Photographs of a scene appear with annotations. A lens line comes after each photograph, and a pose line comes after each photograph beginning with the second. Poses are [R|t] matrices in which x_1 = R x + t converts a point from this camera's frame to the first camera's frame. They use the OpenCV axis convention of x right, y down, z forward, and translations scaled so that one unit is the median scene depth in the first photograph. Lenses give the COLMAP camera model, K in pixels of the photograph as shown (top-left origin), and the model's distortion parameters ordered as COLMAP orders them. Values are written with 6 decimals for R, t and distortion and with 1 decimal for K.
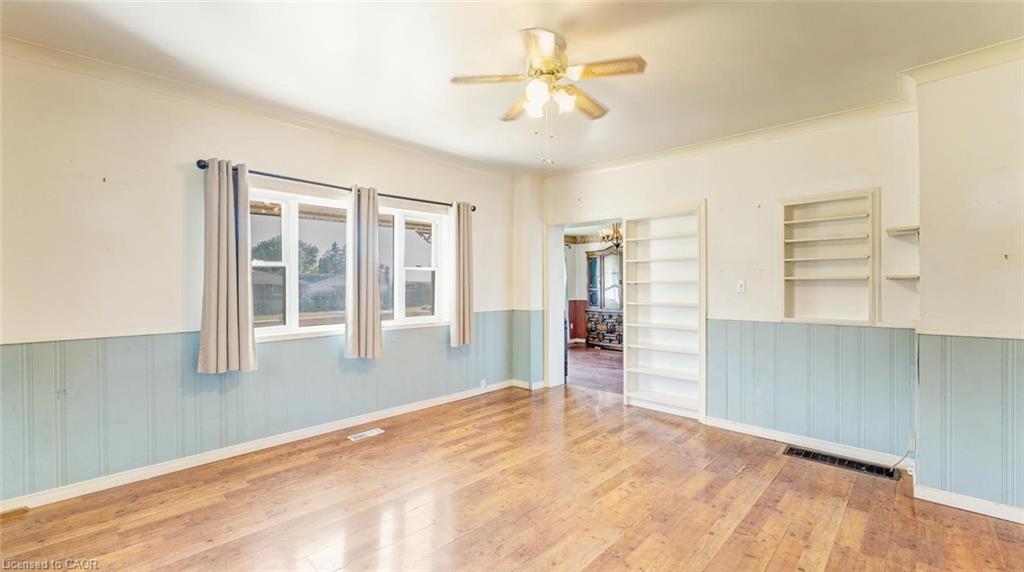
lens RADIAL K [[420.8, 0, 507.2], [0, 420.8, 285.0], [0, 0, 1]] dist [0.002336, -0.002127]
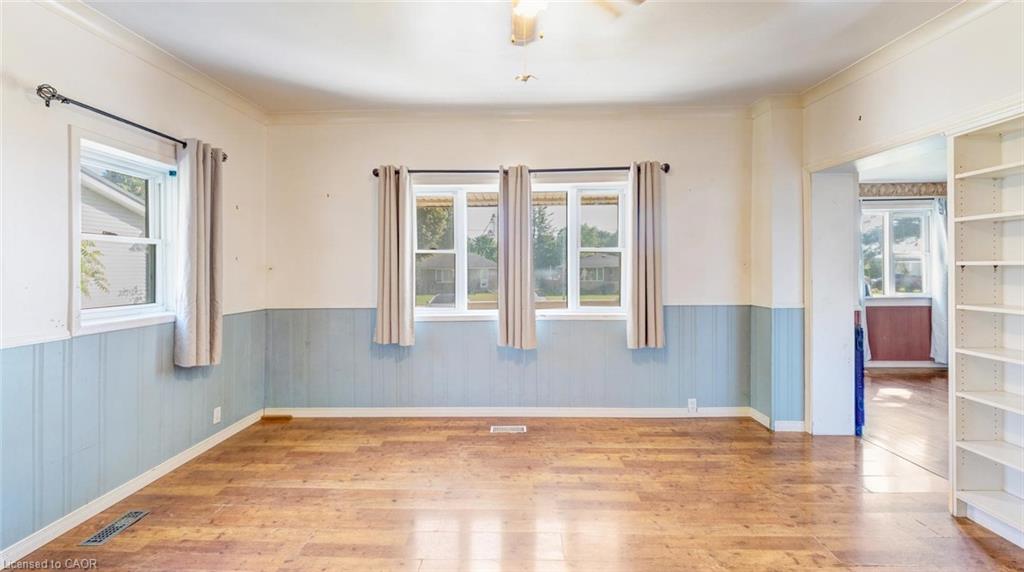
lens RADIAL K [[420.8, 0, 491.4], [0, 420.8, 265.1], [0, 0, 1]] dist [0.002336, -0.002127]
pose [[0.682537, -0.009943, -0.730783, 0.303172], [0.004661, 0.999946, -0.009252, -0.002123], [0.730836, 0.002908, 0.682547, 0.305815]]
